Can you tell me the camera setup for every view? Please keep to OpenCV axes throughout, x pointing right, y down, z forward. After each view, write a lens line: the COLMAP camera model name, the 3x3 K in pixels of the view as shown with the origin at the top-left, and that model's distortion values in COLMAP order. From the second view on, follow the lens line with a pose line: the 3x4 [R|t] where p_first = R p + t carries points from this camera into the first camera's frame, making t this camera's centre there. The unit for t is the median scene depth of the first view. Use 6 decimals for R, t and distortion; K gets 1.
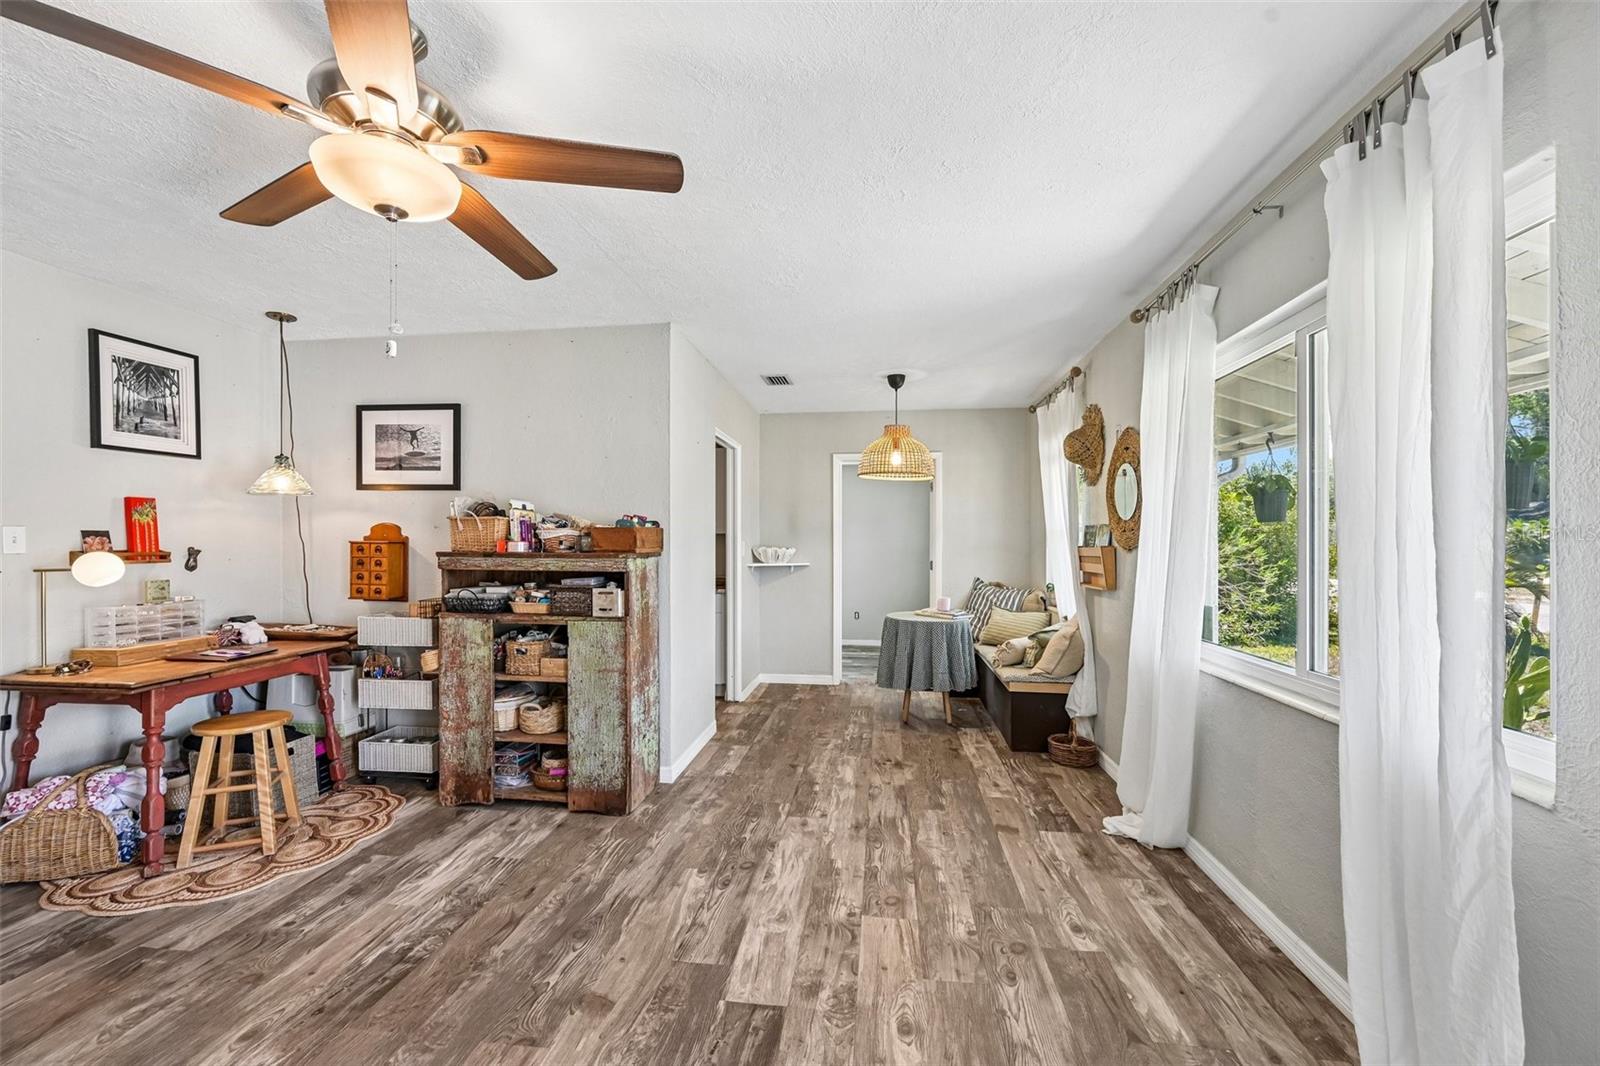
lens RADIAL K [[627.9, 0, 804.8], [0, 627.9, 536.6], [0, 0, 1]] dist [-0.001010, 0.000906]
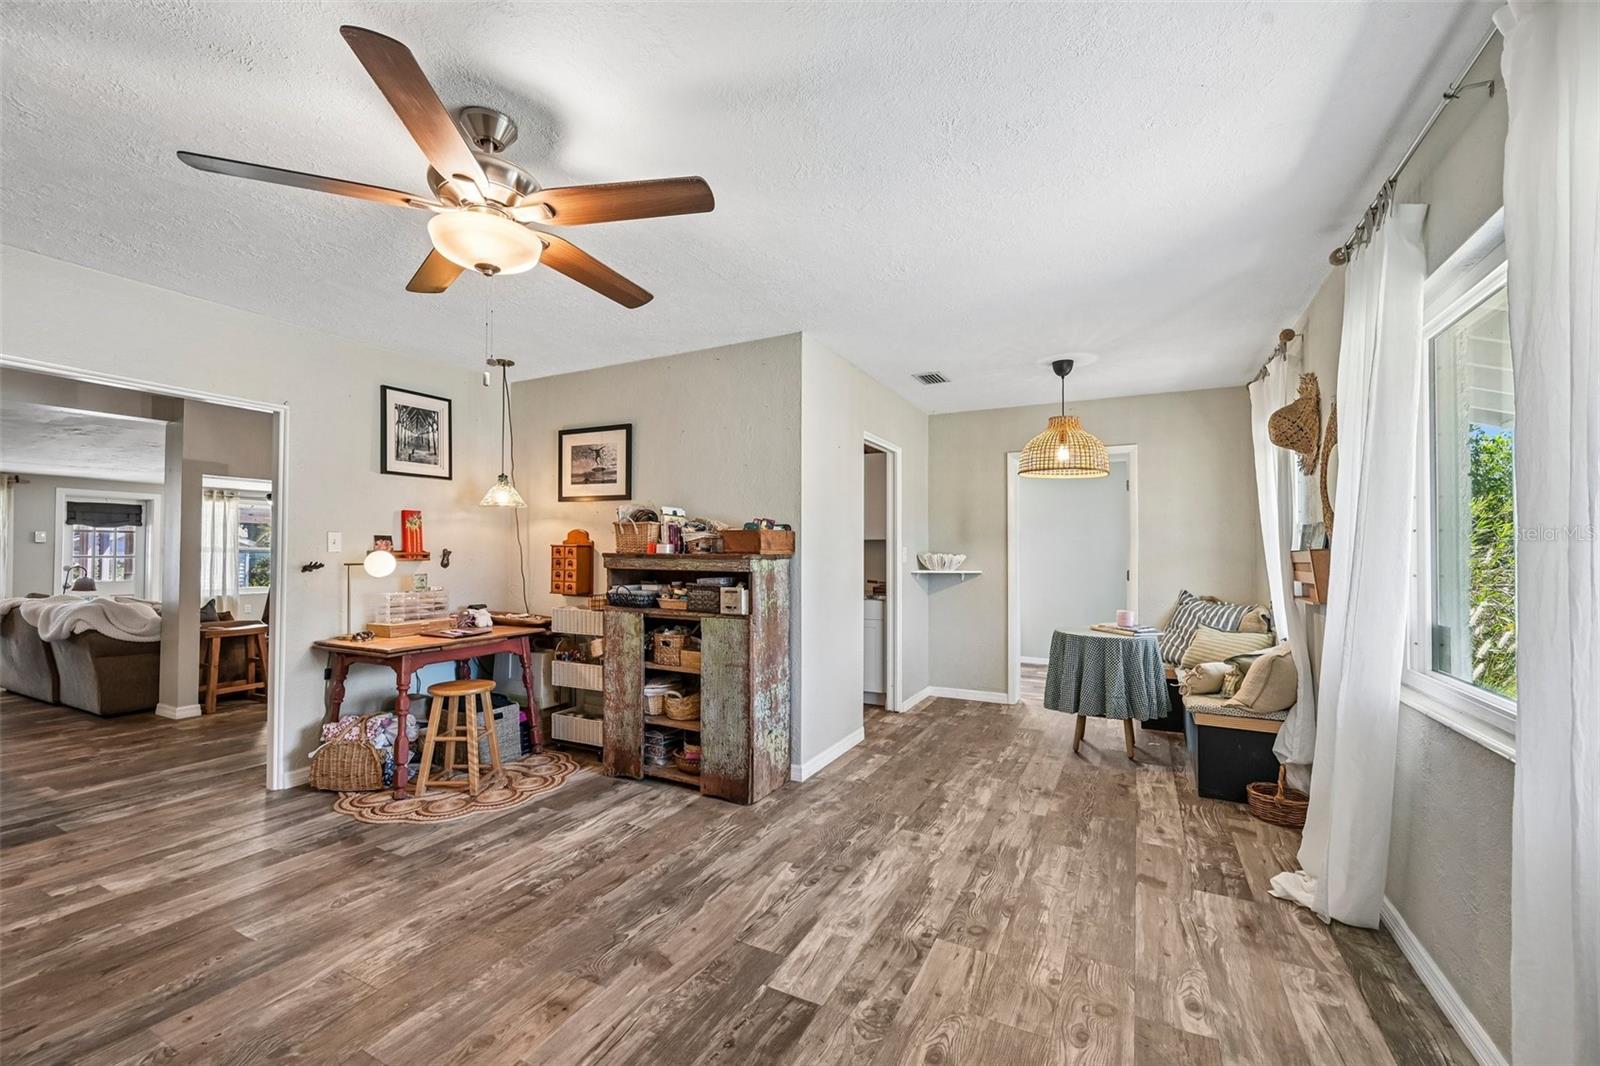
lens RADIAL K [[647.3, 0, 805.1], [0, 647.3, 537.1], [0, 0, 1]] dist [-0.000443, 0.000106]
pose [[0.940278, -0.005303, -0.340365, 0.182893], [-0.000247, 0.999868, -0.016260, 0.015961], [0.340406, 0.015373, 0.940153, 0.012053]]
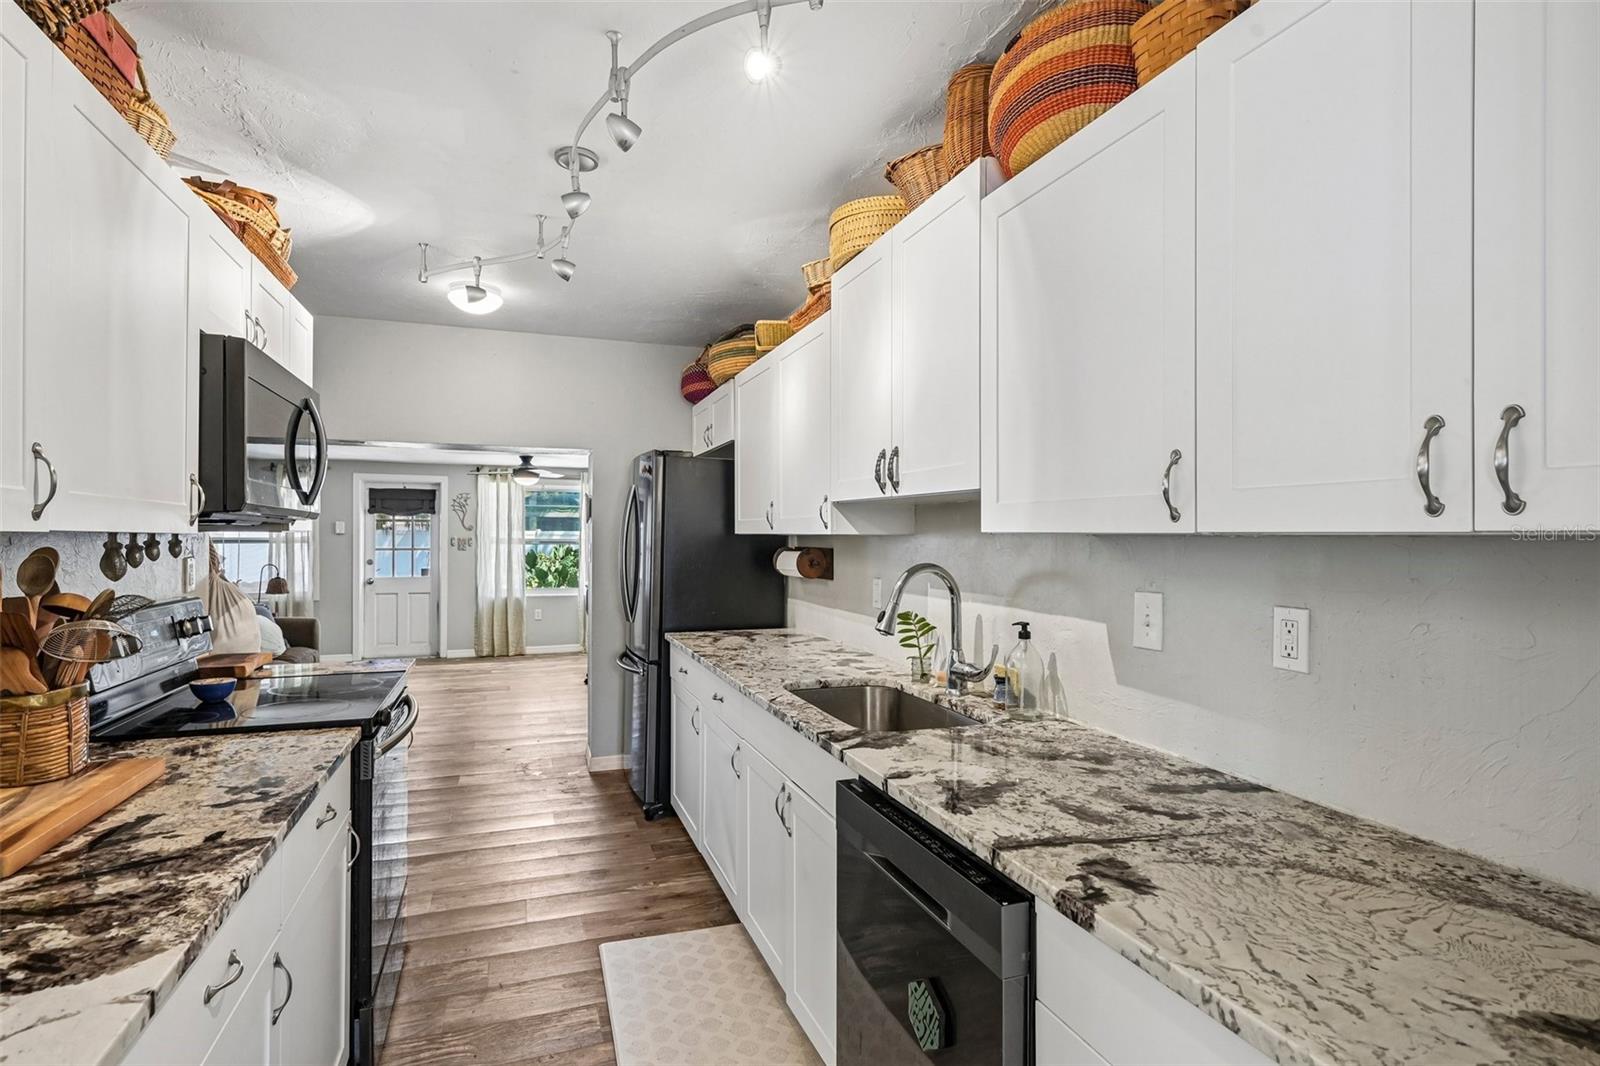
lens RADIAL K [[808.1, 0, 805.8], [0, 808.1, 538.6], [0, 0, 1]] dist [0.000520, -0.000023]
pose [[0.452574, 0.007127, -0.891698, -0.218409], [-0.002953, 0.999975, 0.006494, -0.011204], [0.891722, -0.000306, 0.452584, 1.603849]]
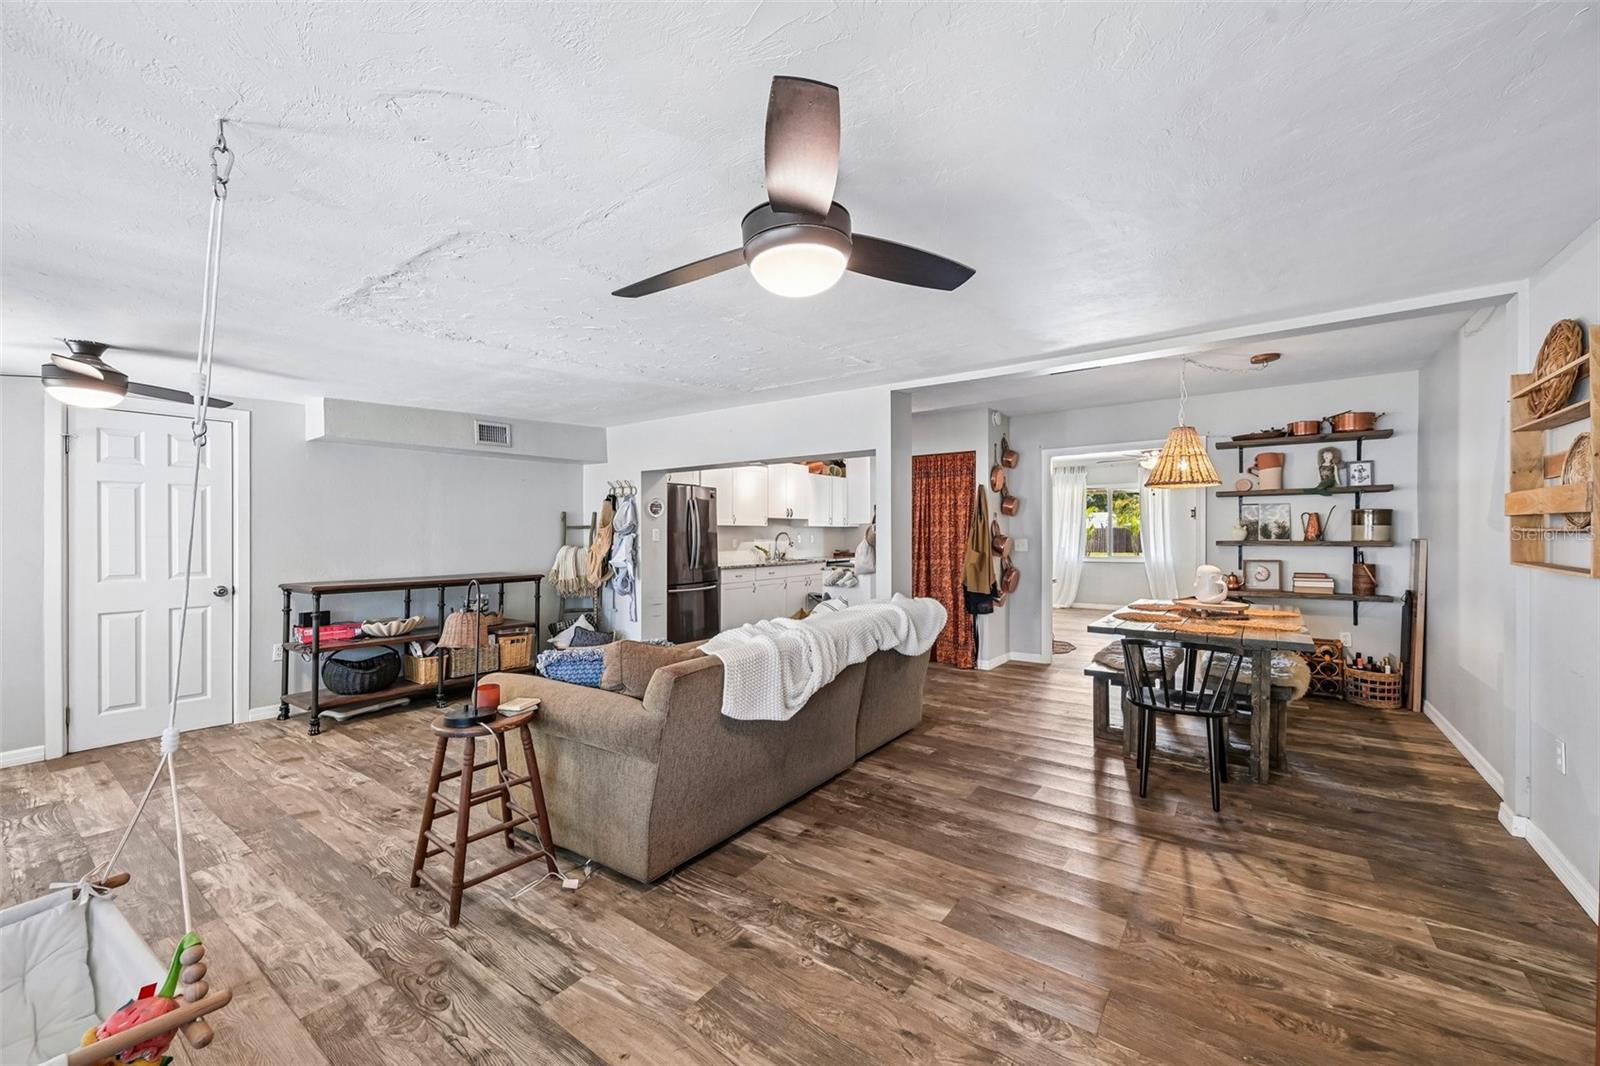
lens RADIAL K [[627.9, 0, 804.8], [0, 627.9, 536.6], [0, 0, 1]] dist [-0.001010, 0.000906]
pose [[0.475564, -0.003861, 0.879673, -3.487815], [0.000993, 0.999992, 0.003852, 0.026650], [-0.879680, -0.000958, 0.475564, 0.539590]]
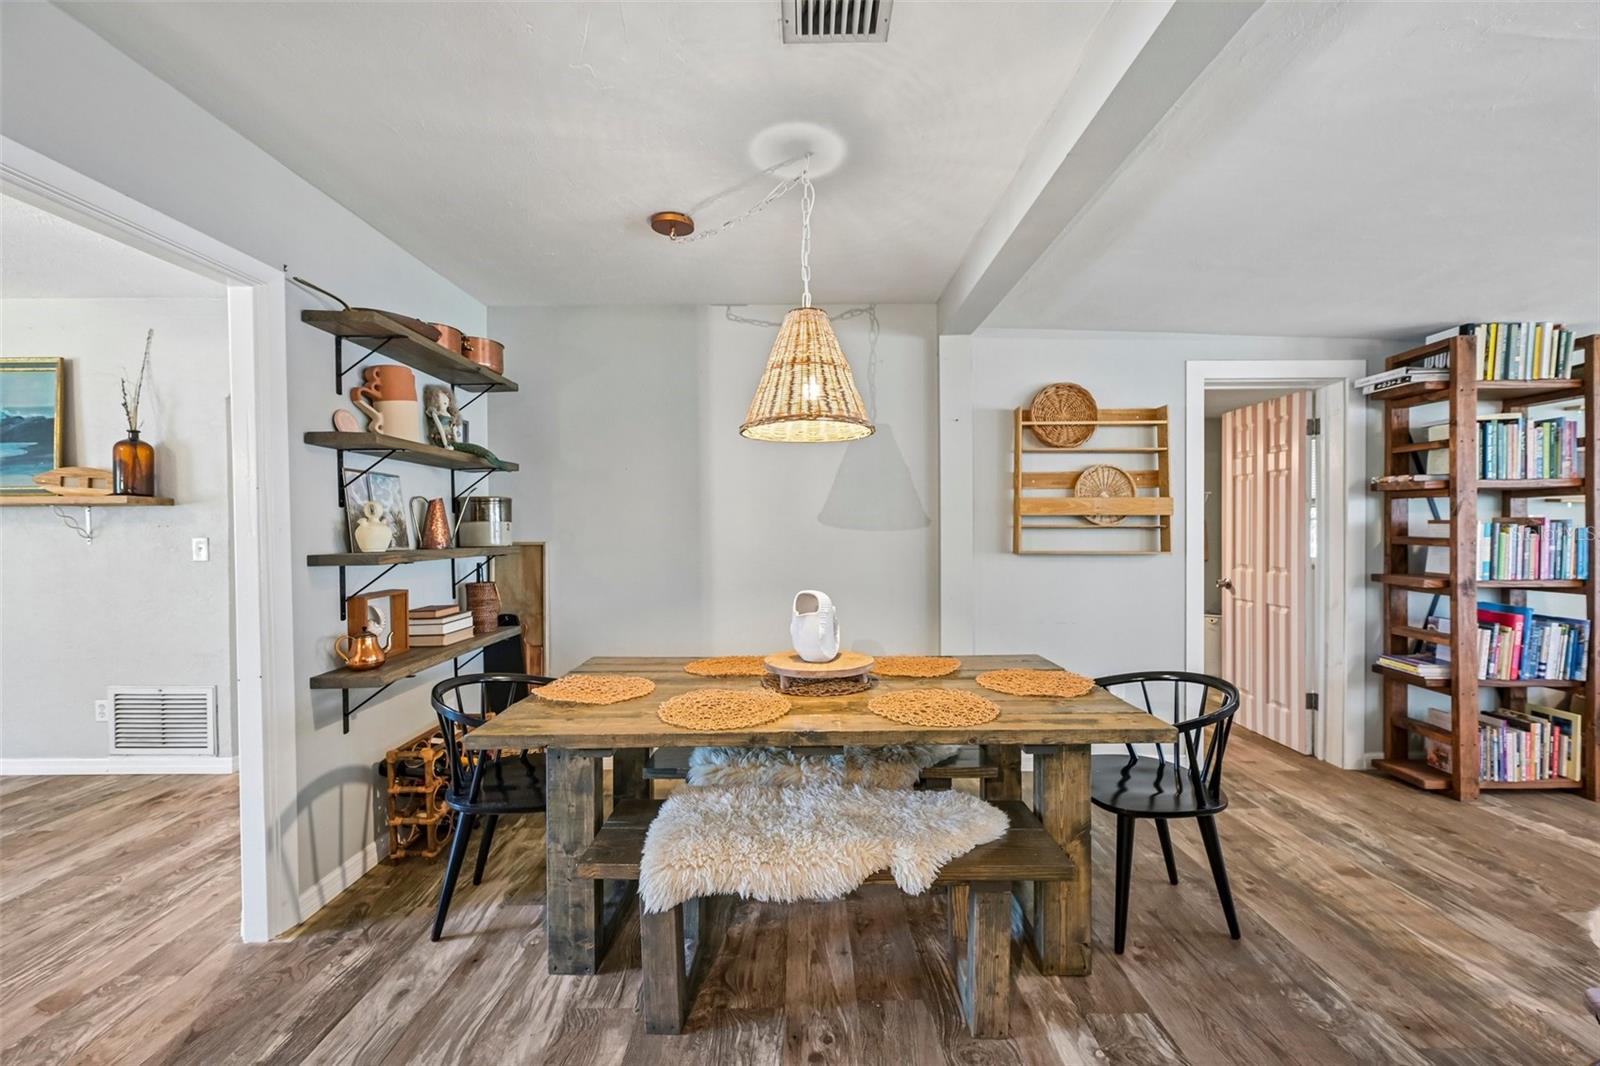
lens RADIAL K [[627.9, 0, 804.8], [0, 627.9, 536.6], [0, 0, 1]] dist [-0.001010, 0.000906]
pose [[-0.991527, 0.010364, -0.129486, -1.750144], [0.009060, 0.999902, 0.010660, 0.023799], [0.129584, 0.009397, -0.991524, 1.147111]]
